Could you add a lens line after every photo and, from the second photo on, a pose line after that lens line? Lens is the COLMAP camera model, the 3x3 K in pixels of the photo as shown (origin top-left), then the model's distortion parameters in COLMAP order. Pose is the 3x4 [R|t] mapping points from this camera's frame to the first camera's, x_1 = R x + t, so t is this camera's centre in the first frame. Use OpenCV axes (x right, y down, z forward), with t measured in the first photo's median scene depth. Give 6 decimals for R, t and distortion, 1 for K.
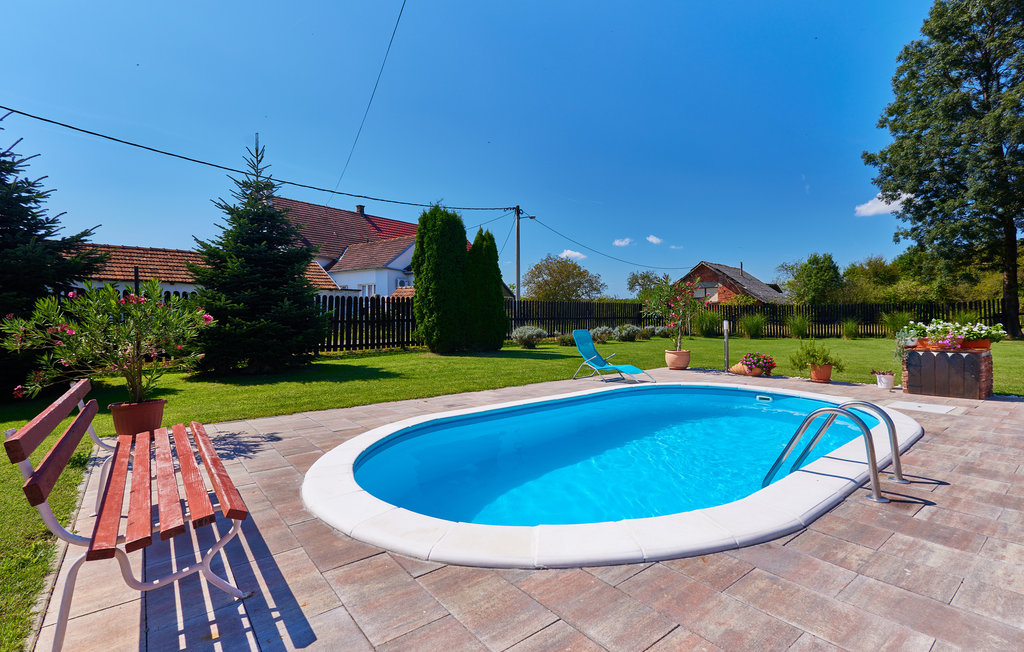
lens RADIAL K [[473.4, 0, 517.2], [0, 473.4, 318.1], [0, 0, 1]] dist [0.000438, 0.000939]
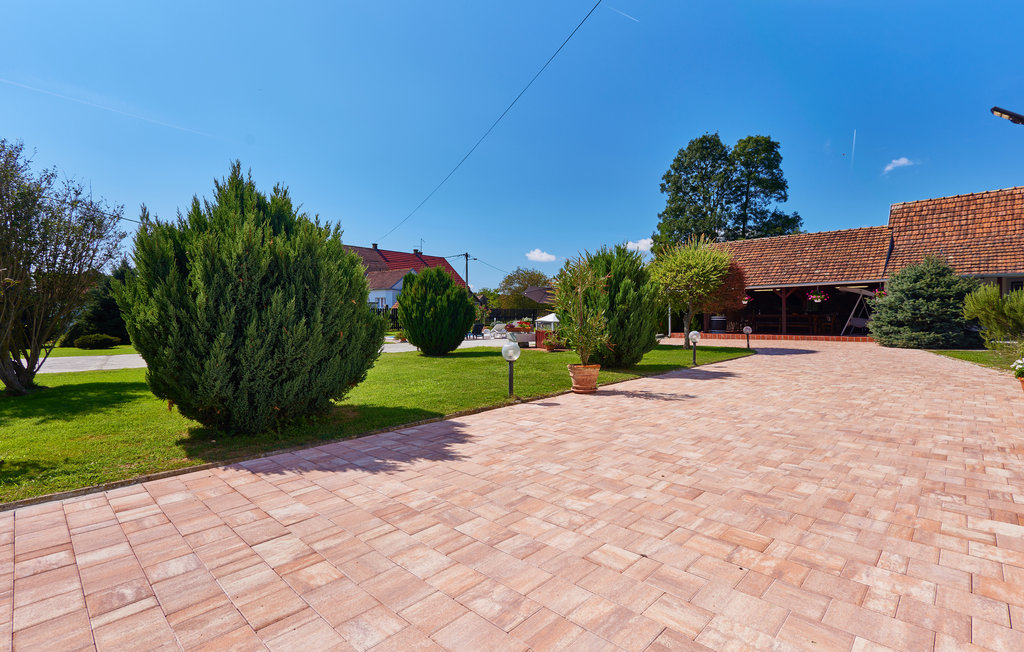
lens RADIAL K [[473.4, 0, 517.2], [0, 473.4, 318.1], [0, 0, 1]] dist [0.000438, 0.000939]
pose [[0.999923, -0.000732, -0.012425, 0.243833], [0.000765, 0.999996, 0.002638, -0.000634], [0.012423, -0.002648, 0.999919, -0.867107]]
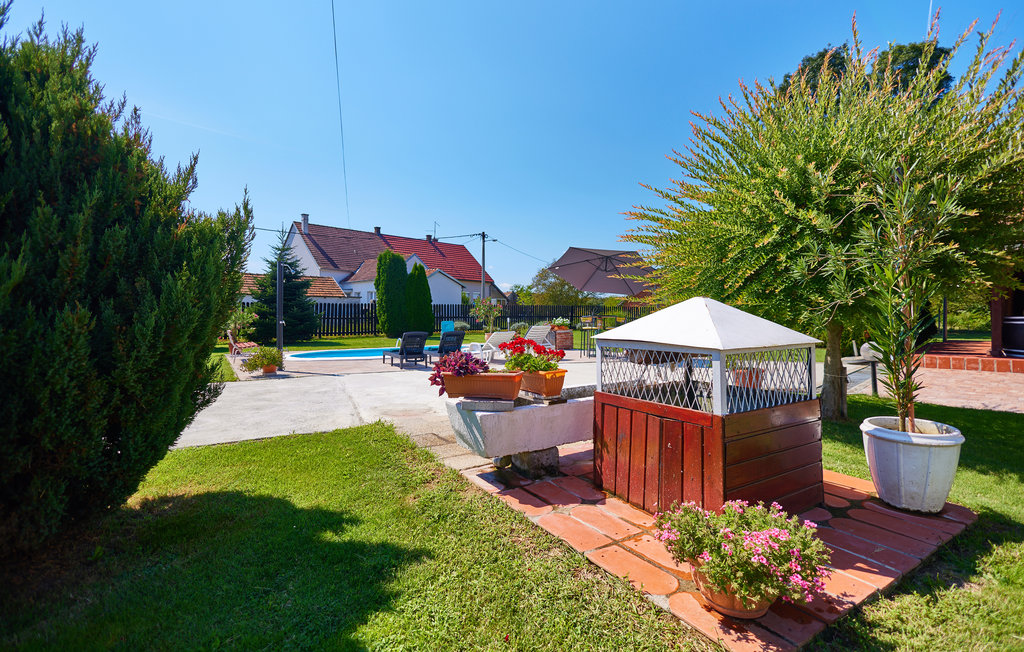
lens RADIAL K [[473.4, 0, 517.2], [0, 473.4, 318.1], [0, 0, 1]] dist [0.000438, 0.000939]
pose [[0.995891, 0.002760, -0.090517, 0.252207], [-0.002434, 0.999990, 0.003717, -0.001078], [0.090526, -0.003482, 0.995888, -0.366221]]
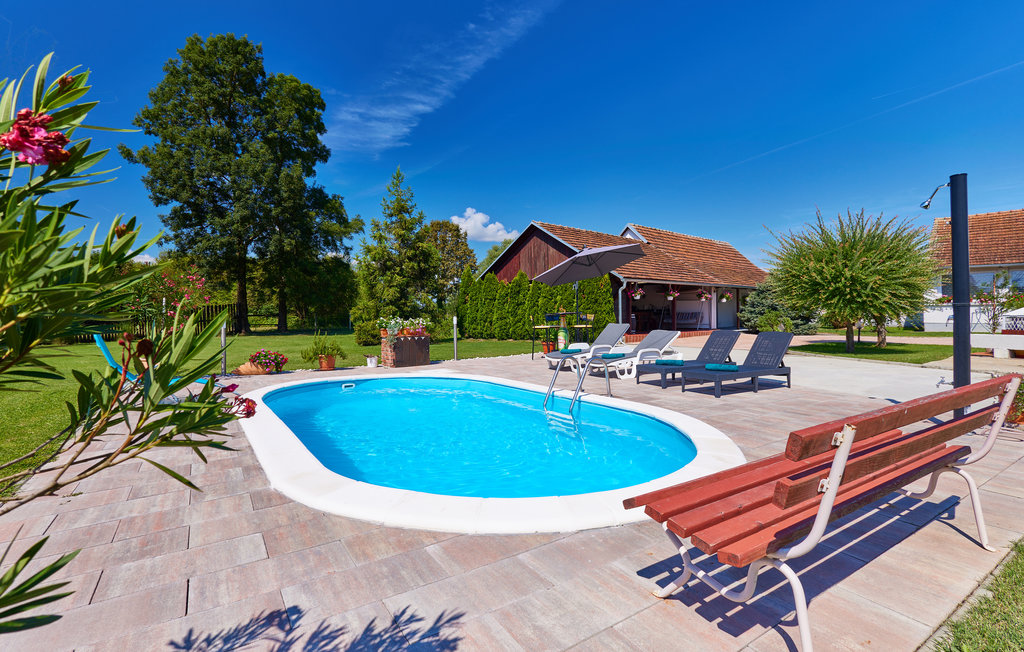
lens RADIAL K [[473.4, 0, 517.2], [0, 473.4, 318.1], [0, 0, 1]] dist [0.000438, 0.000939]
pose [[0.086568, -0.000759, 0.996246, -0.161914], [0.008110, 0.999967, 0.000057, 0.003699], [-0.996213, 0.008075, 0.086571, 0.146376]]
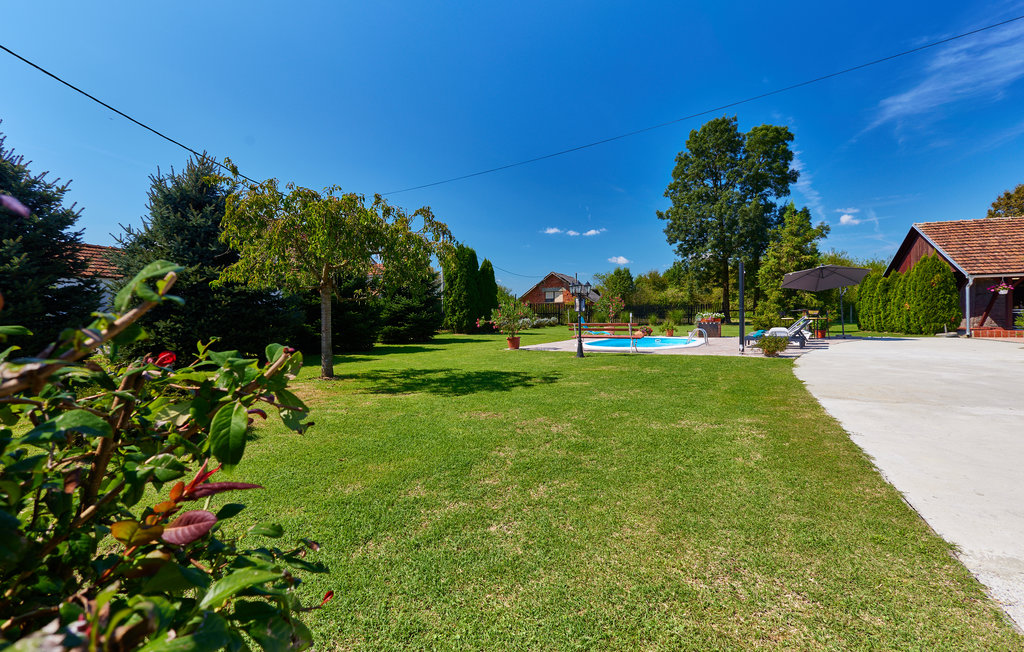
lens RADIAL K [[473.4, 0, 517.2], [0, 473.4, 318.1], [0, 0, 1]] dist [0.000438, 0.000939]
pose [[0.925561, -0.003757, 0.378580, -0.358469], [0.001663, 0.999981, 0.005858, 0.005950], [-0.378595, -0.004793, 0.925550, -0.349920]]
